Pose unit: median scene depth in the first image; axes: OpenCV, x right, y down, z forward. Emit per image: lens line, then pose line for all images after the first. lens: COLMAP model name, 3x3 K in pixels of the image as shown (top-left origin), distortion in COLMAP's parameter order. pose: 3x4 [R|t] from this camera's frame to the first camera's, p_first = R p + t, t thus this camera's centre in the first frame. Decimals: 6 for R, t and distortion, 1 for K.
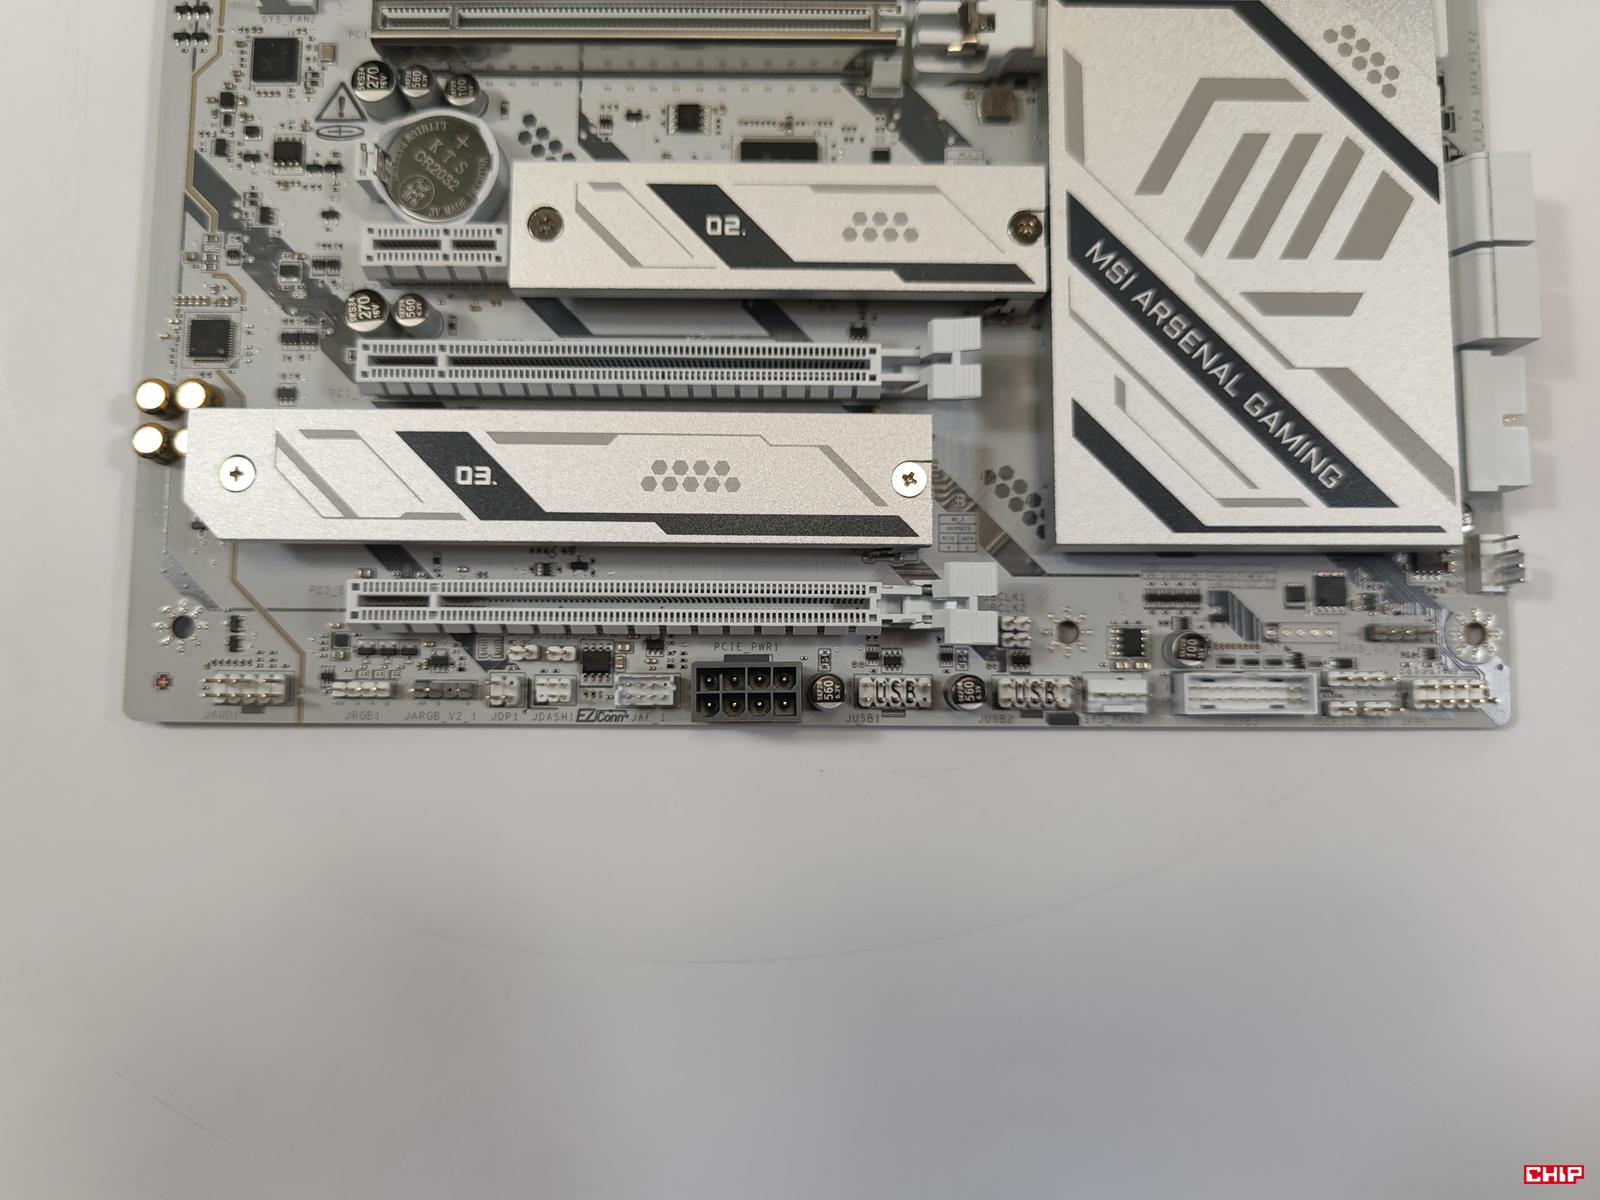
lens RADIAL K [[1223.7, 0, 790.0], [0, 1223.7, 595.7], [0, 0, 1]] dist [-0.011285, -0.038181]
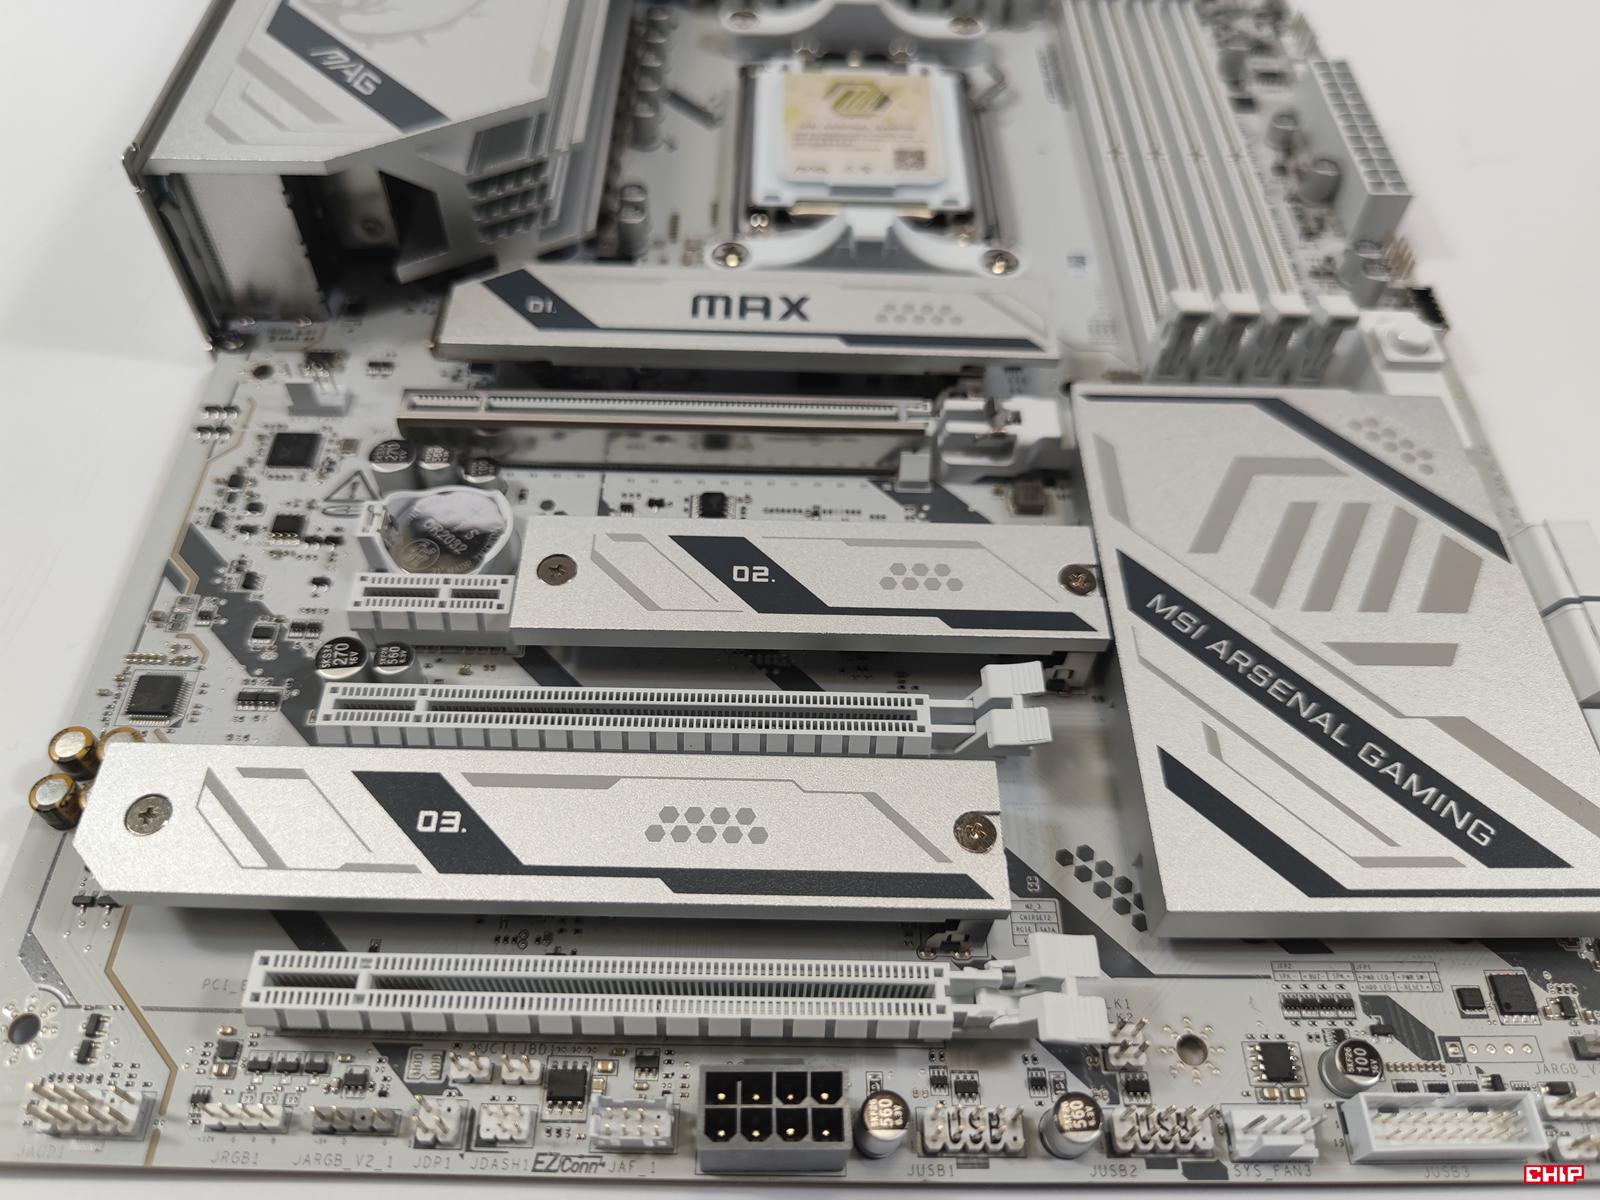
lens RADIAL K [[1223.7, 0, 785.9], [0, 1223.7, 612.9], [0, 0, 1]] dist [-0.011285, -0.038181]
pose [[0.999762, 0.012253, 0.018057, -0.043225], [-0.001257, 0.858434, -0.512923, 0.188660], [-0.021786, 0.512778, 0.858245, 0.218659]]
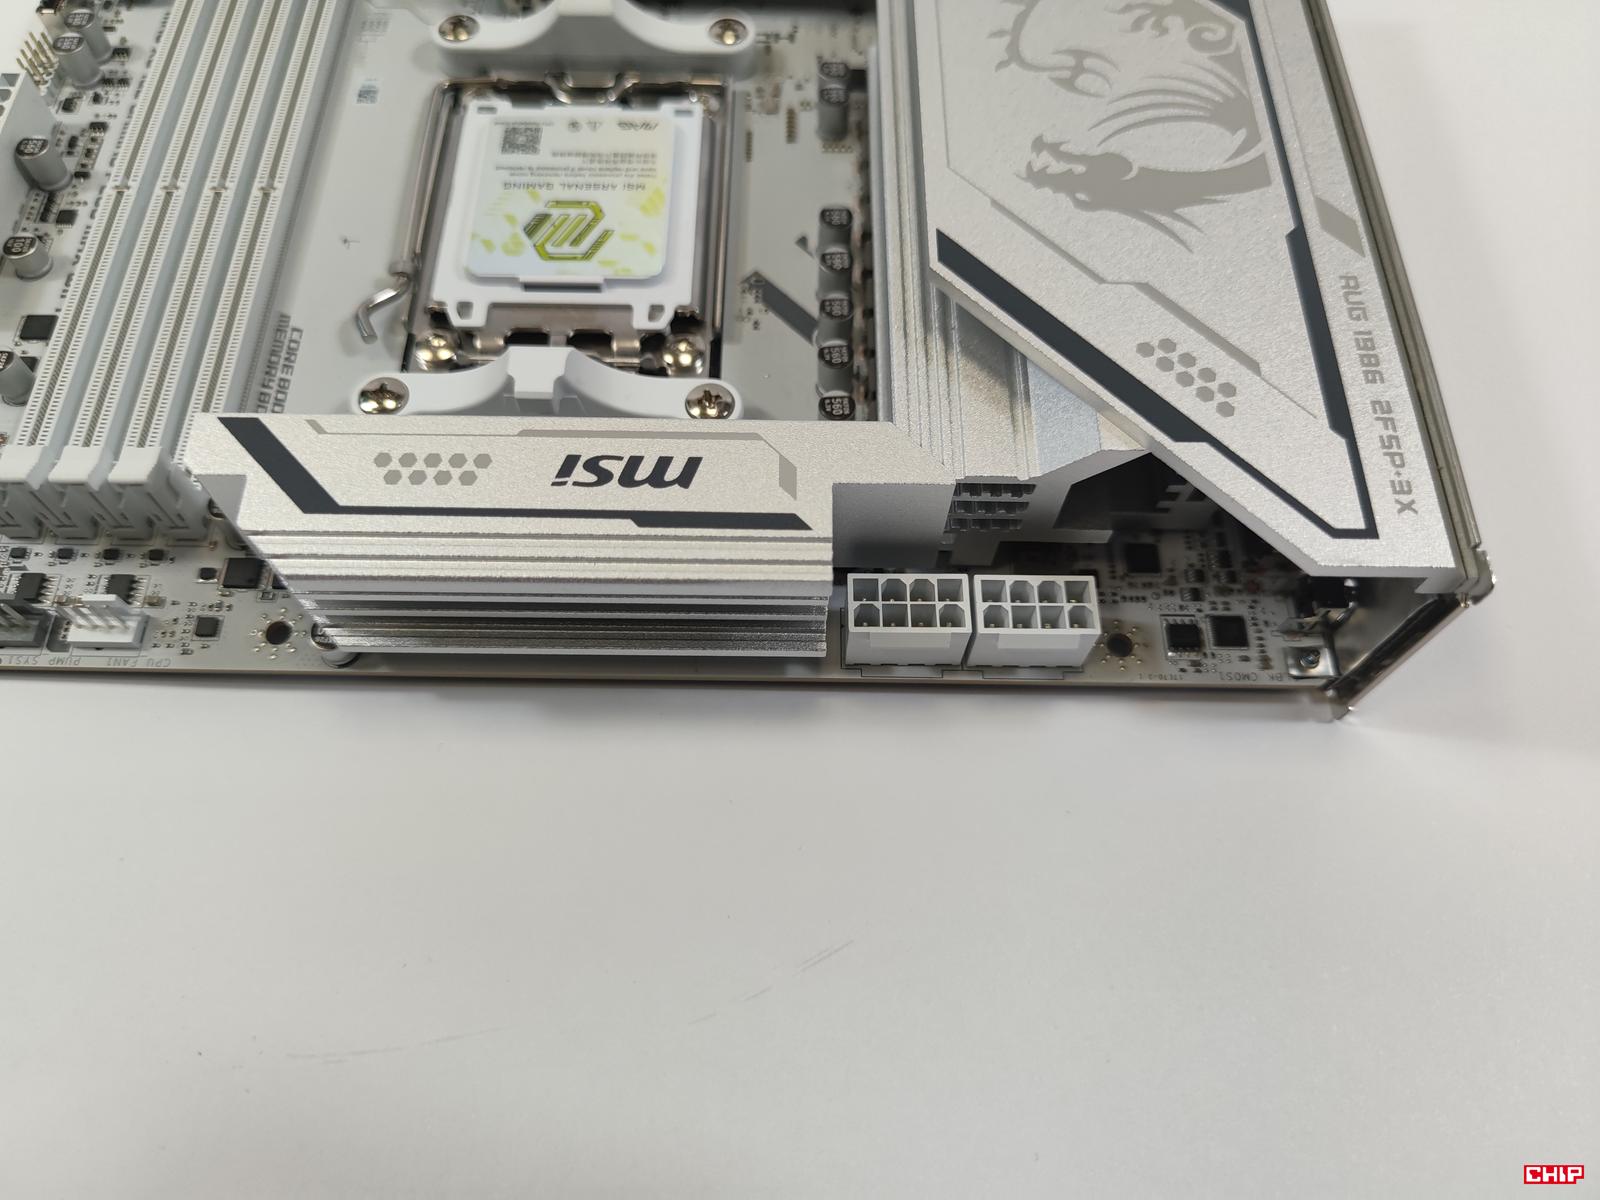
lens RADIAL K [[1223.7, 0, 800.5], [0, 1223.7, 584.3], [0, 0, 1]] dist [-0.011285, -0.038181]
pose [[-0.999808, -0.008985, -0.017404, -0.131360], [-0.001426, -0.852837, 0.522175, -1.742163], [-0.019535, 0.522099, 0.852661, 0.324723]]
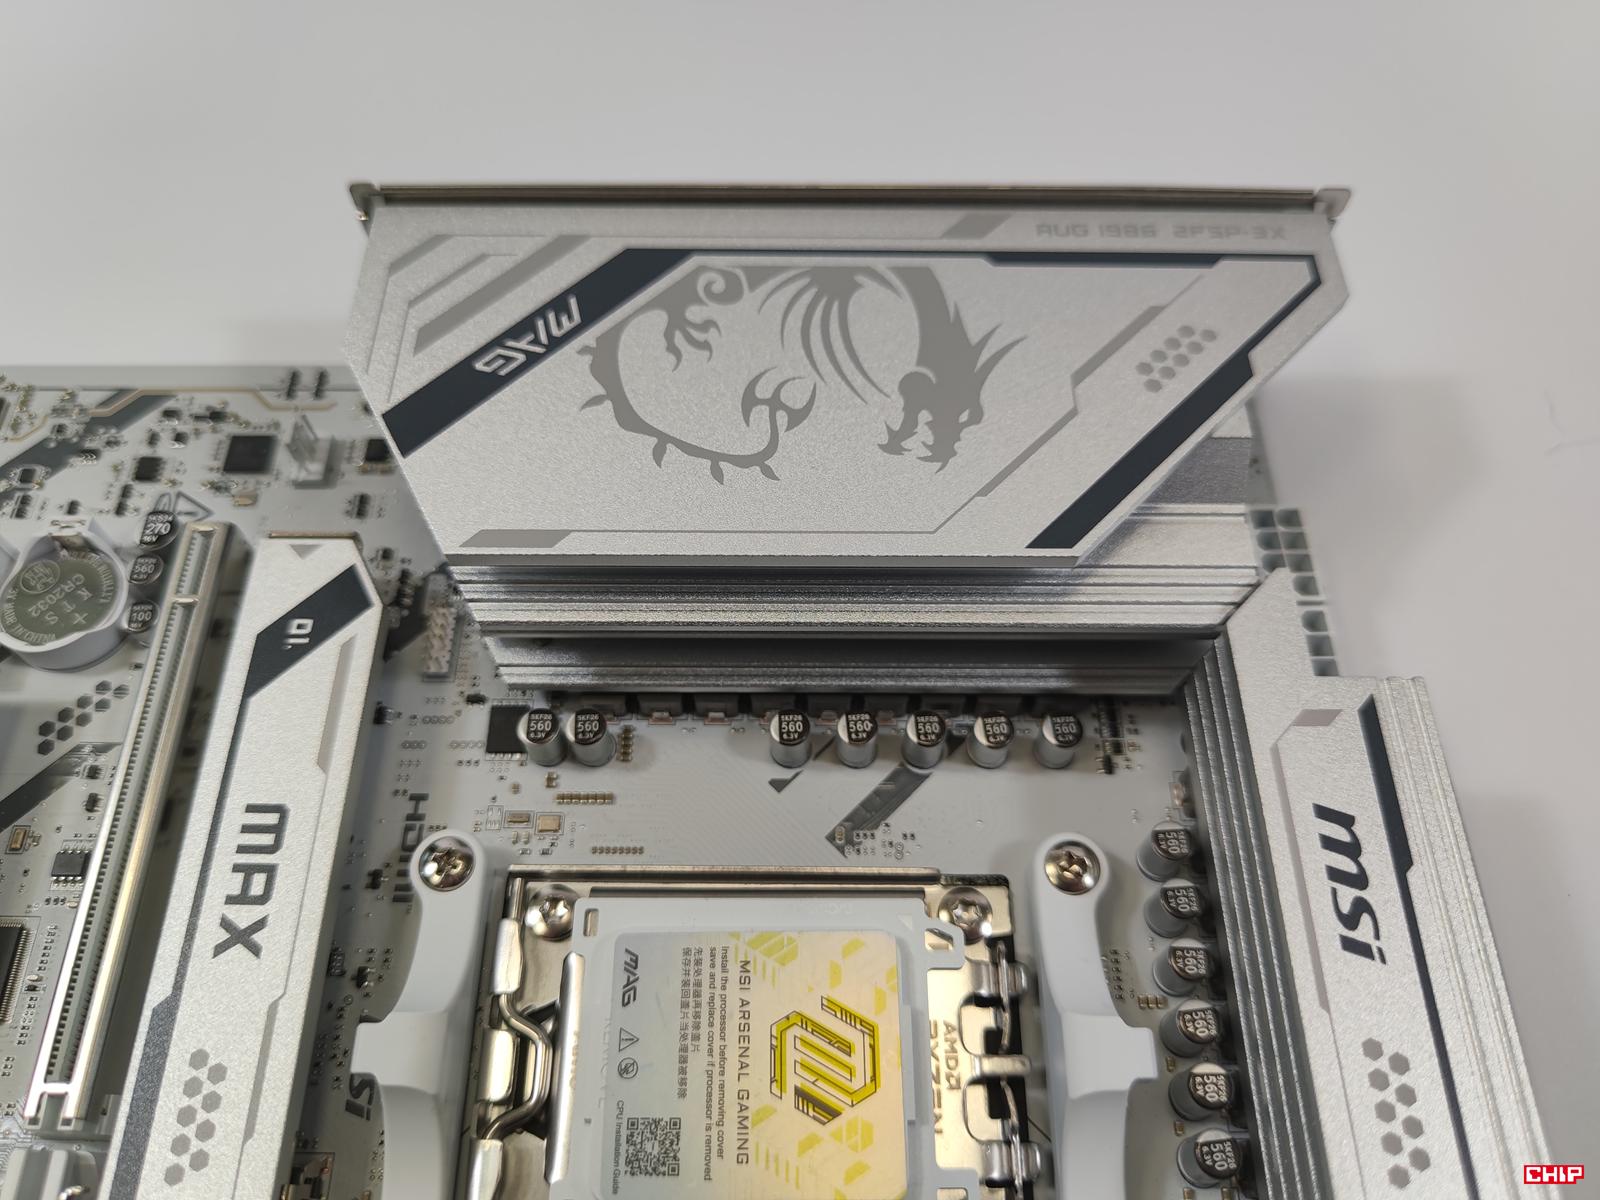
lens RADIAL K [[1223.7, 0, 793.2], [0, 1223.7, 598.2], [0, 0, 1]] dist [-0.011285, -0.038181]
pose [[0.002535, 0.873092, -0.487549, 0.170239], [-0.996910, 0.040487, 0.067321, -0.993565], [0.078517, 0.485872, 0.870496, 0.239415]]
